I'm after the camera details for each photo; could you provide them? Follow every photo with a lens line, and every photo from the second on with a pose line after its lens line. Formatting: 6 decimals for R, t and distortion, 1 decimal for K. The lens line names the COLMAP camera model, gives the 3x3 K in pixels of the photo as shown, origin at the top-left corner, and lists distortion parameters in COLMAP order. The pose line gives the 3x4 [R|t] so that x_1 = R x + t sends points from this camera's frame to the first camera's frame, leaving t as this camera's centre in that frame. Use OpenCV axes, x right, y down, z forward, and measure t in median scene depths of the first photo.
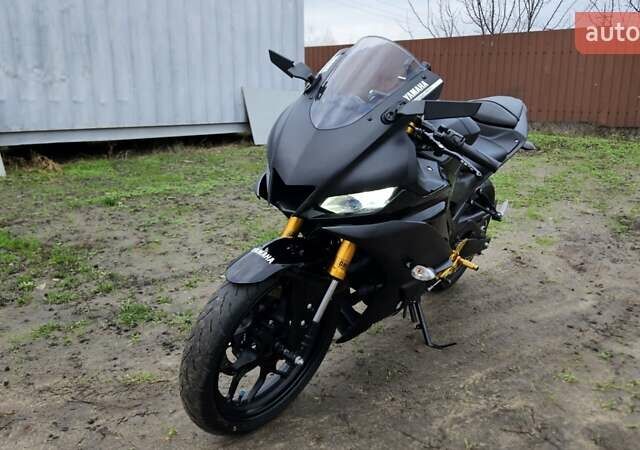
lens RADIAL K [[536.4, 0, 332.3], [0, 536.4, 217.0], [0, 0, 1]] dist [0.077417, -0.080452]
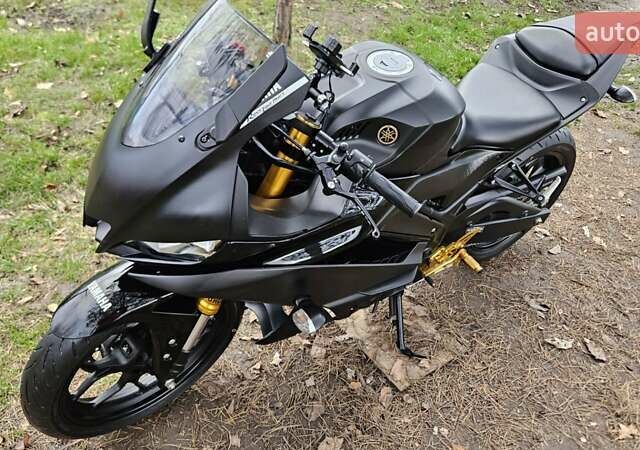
lens RADIAL K [[536.4, 0, 323.3], [0, 536.4, 225.4], [0, 0, 1]] dist [0.077417, -0.080452]
pose [[0.934090, 0.172356, -0.312680, 0.104604], [-0.069814, 0.947030, 0.313464, -0.068140], [0.350145, -0.270974, 0.896645, 0.093957]]
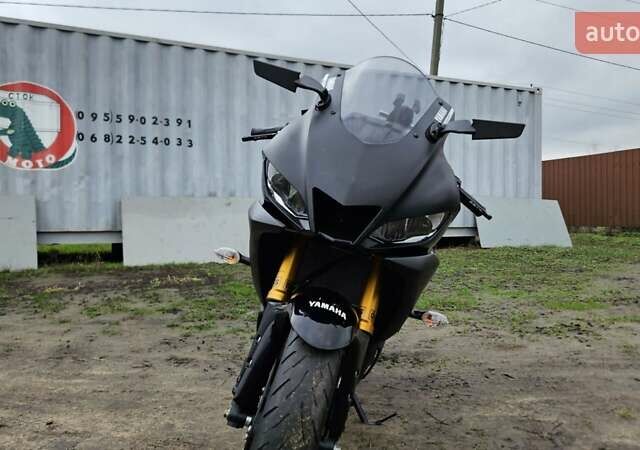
lens RADIAL K [[536.4, 0, 327.9], [0, 536.4, 226.5], [0, 0, 1]] dist [0.077417, -0.080452]
pose [[0.873105, -0.004816, -0.487508, 0.144853], [-0.096503, 0.978458, -0.182500, 0.061882], [0.477885, 0.206388, 0.853832, -0.066348]]
